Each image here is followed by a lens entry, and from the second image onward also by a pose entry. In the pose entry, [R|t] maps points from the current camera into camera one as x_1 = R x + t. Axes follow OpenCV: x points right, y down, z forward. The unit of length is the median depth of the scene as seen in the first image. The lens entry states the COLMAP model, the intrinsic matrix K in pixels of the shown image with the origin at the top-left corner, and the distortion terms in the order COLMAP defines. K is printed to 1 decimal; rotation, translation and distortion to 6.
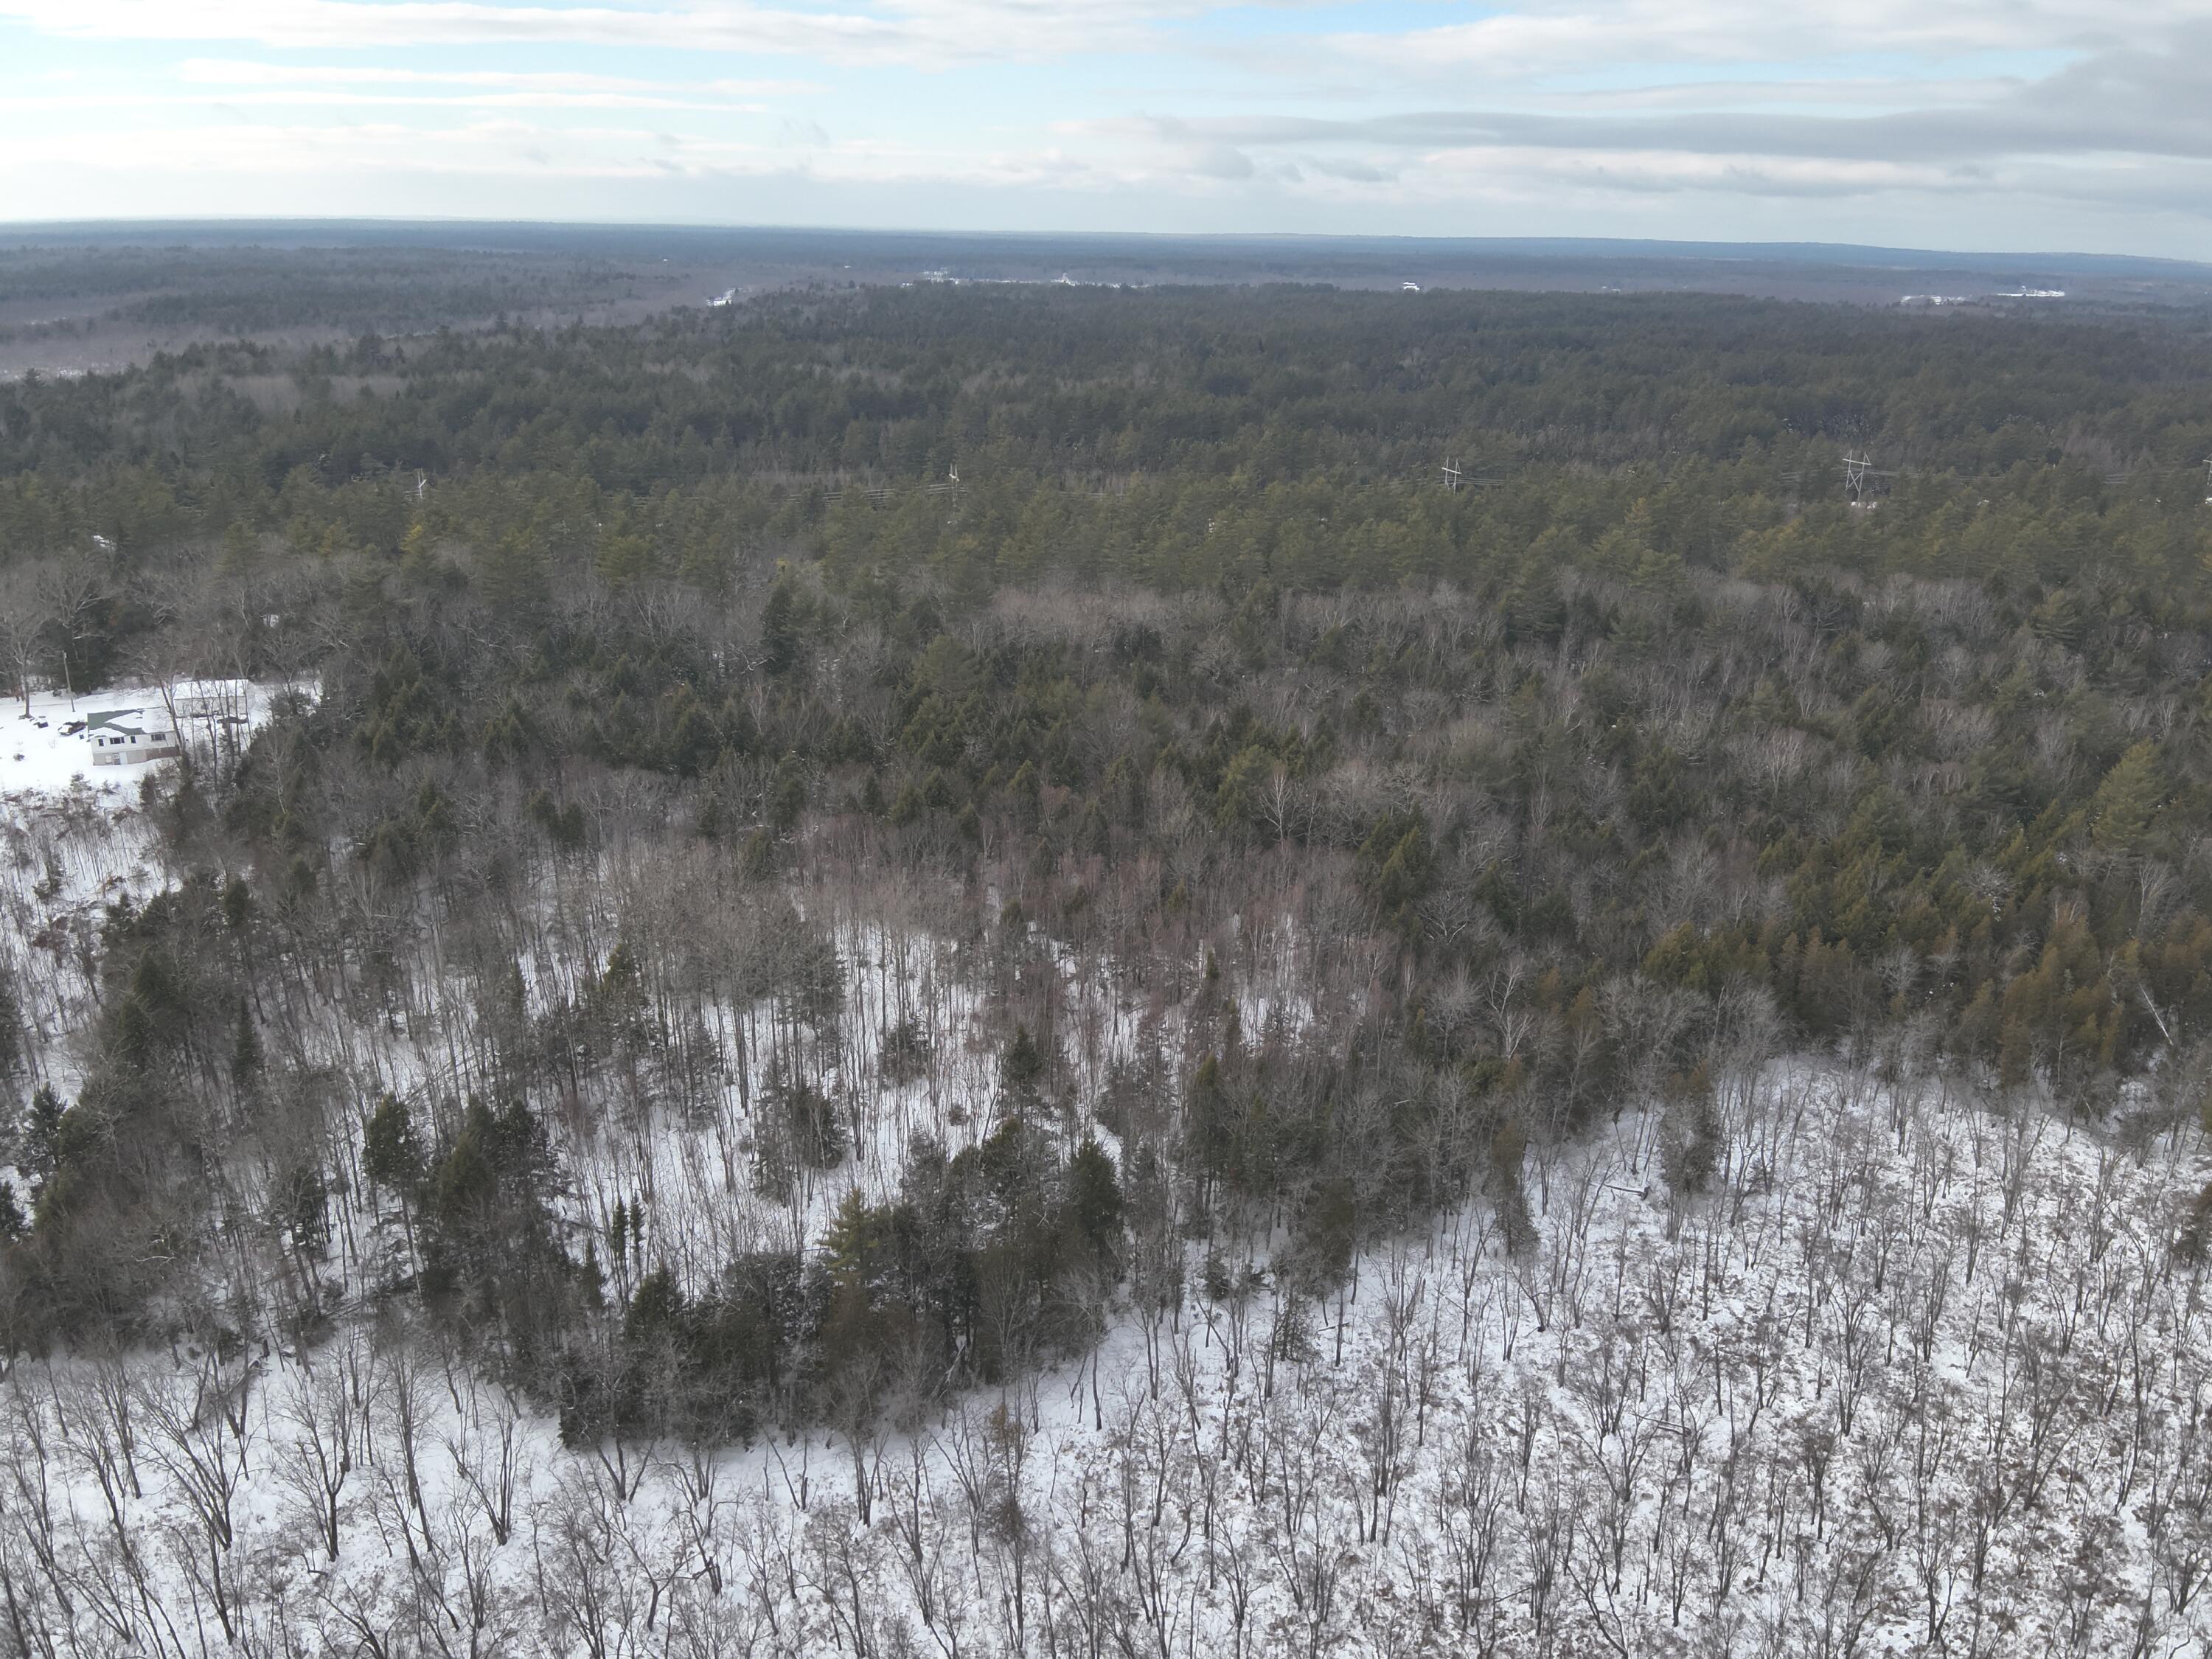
lens RADIAL K [[1617.9, 0, 1102.5], [0, 1617.9, 839.3], [0, 0, 1]] dist [0.094812, -0.192479]
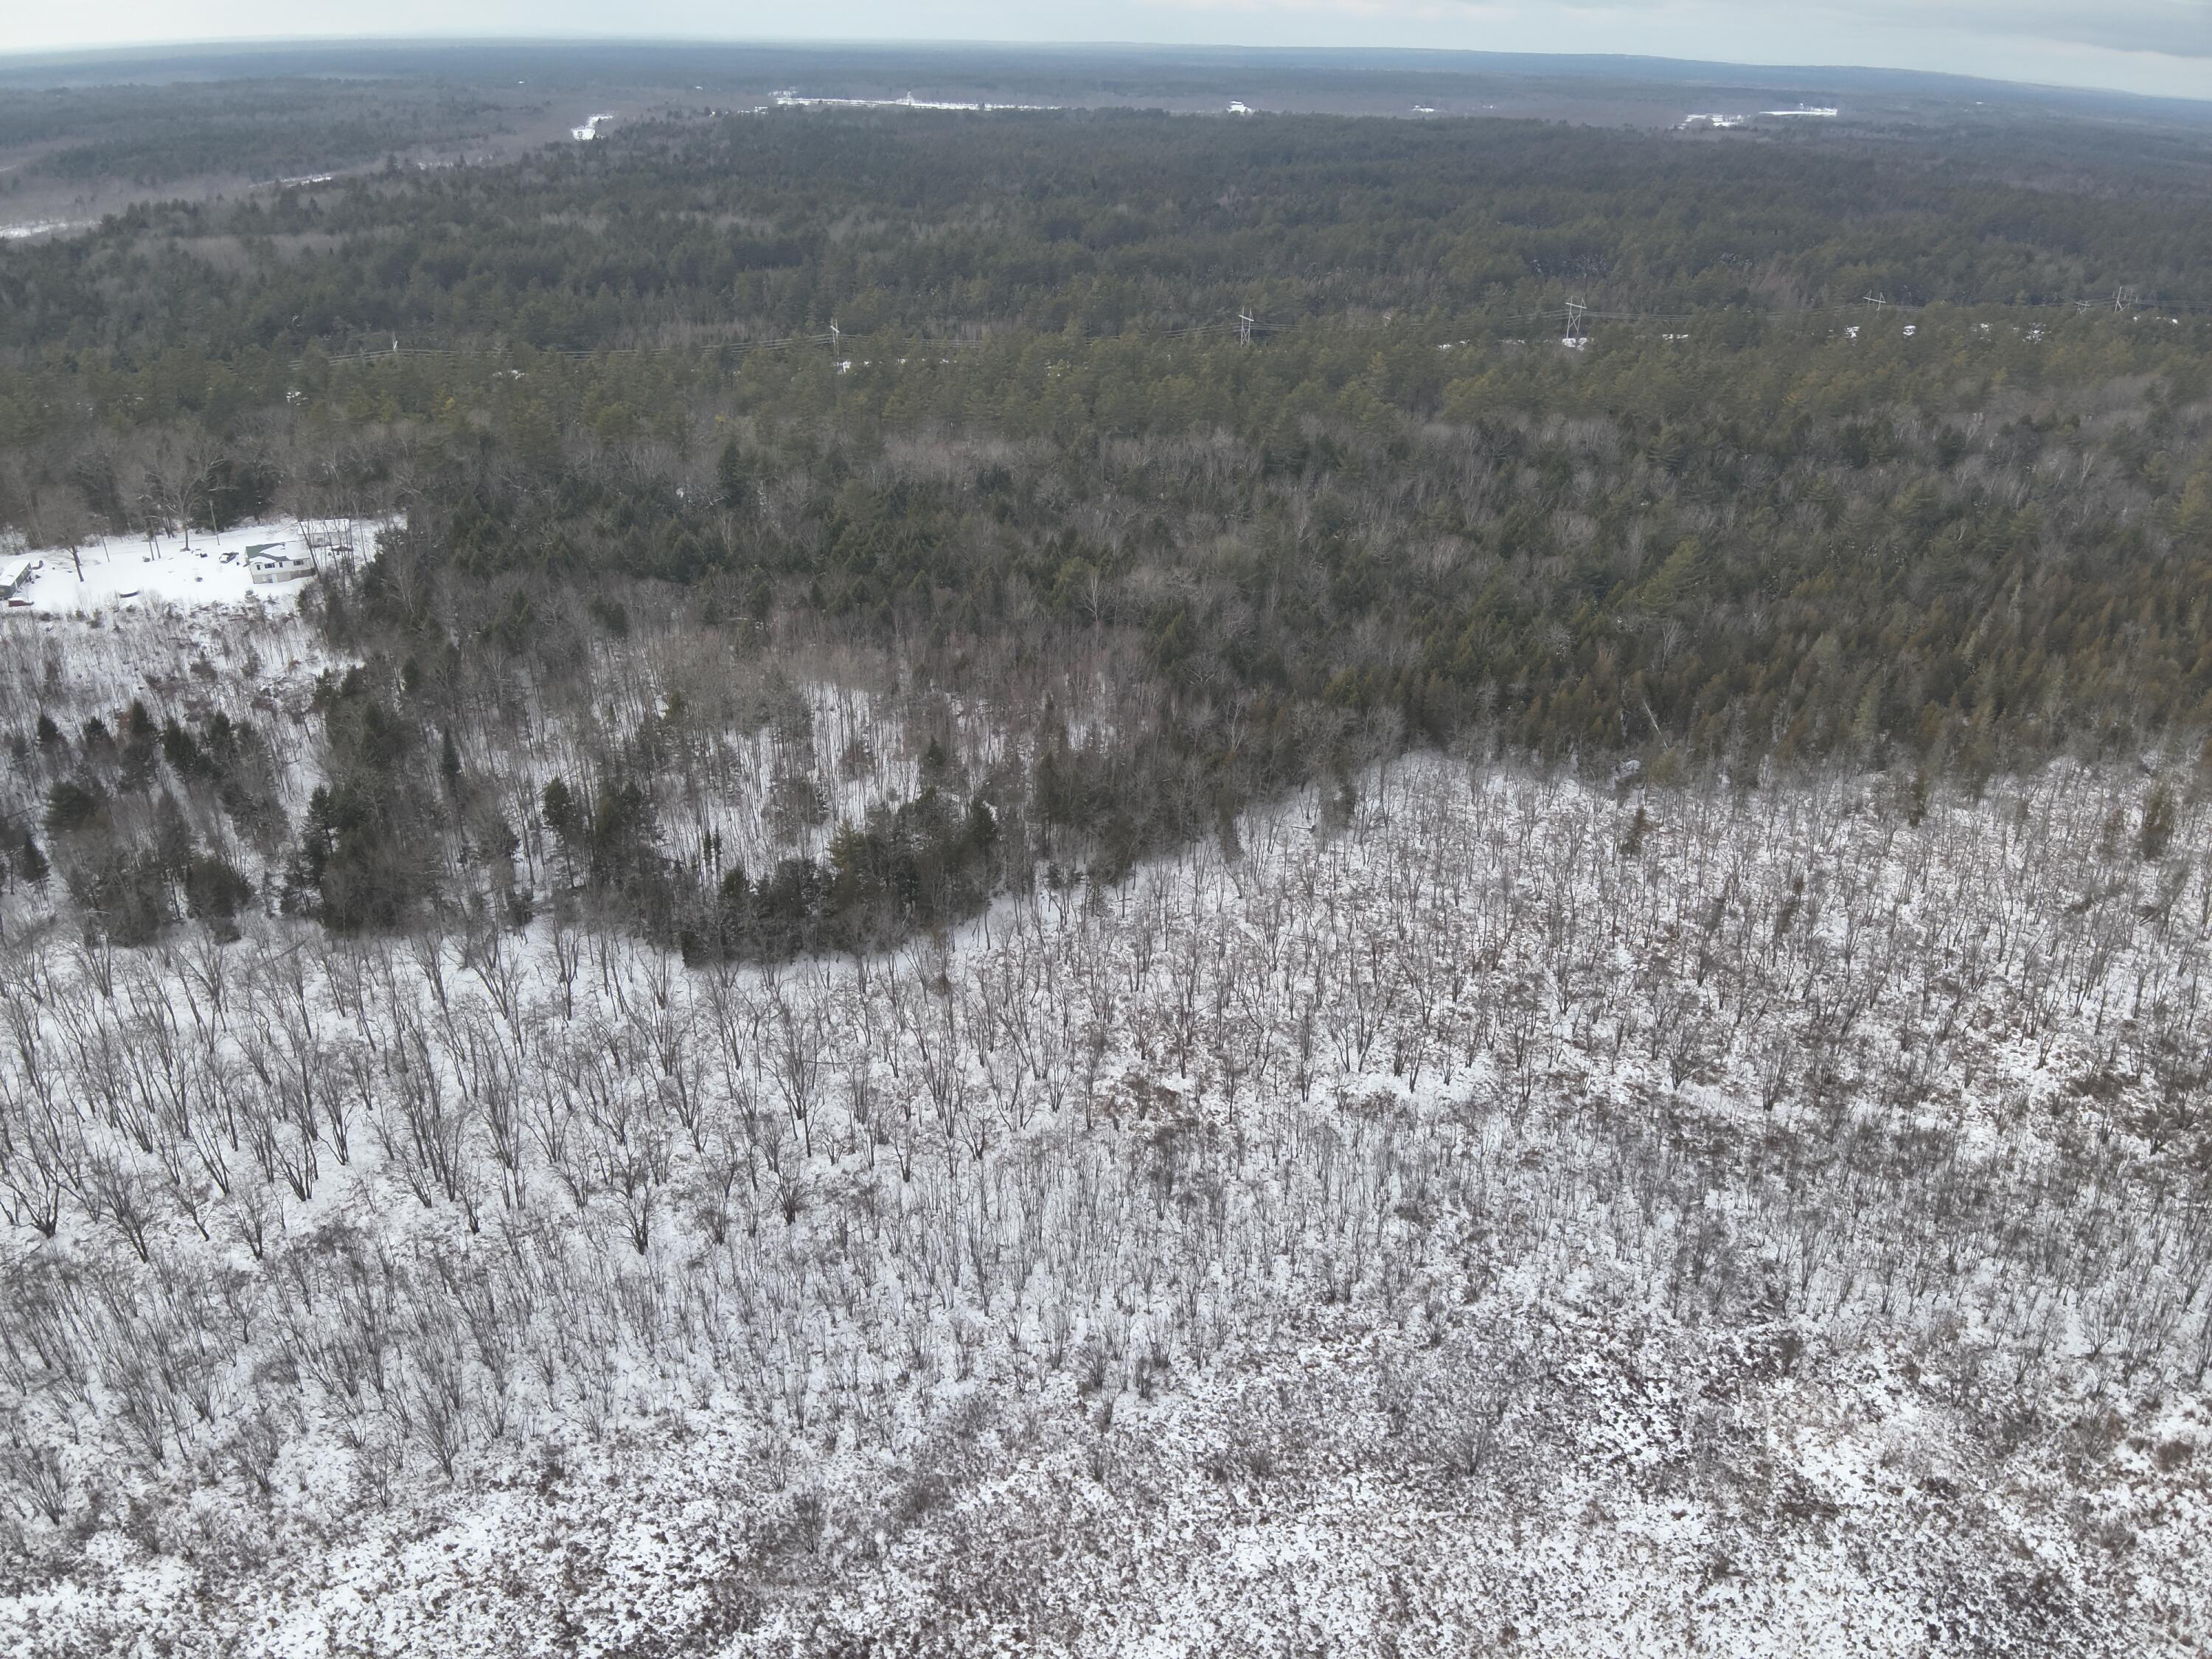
lens RADIAL K [[1617.9, 0, 1102.5], [0, 1617.9, 839.3], [0, 0, 1]] dist [0.094812, -0.192479]
pose [[0.995940, -0.032815, 0.083828, -0.013387], [0.022526, 0.992413, 0.120866, 0.017603], [-0.087158, -0.118487, 0.989123, -0.445487]]
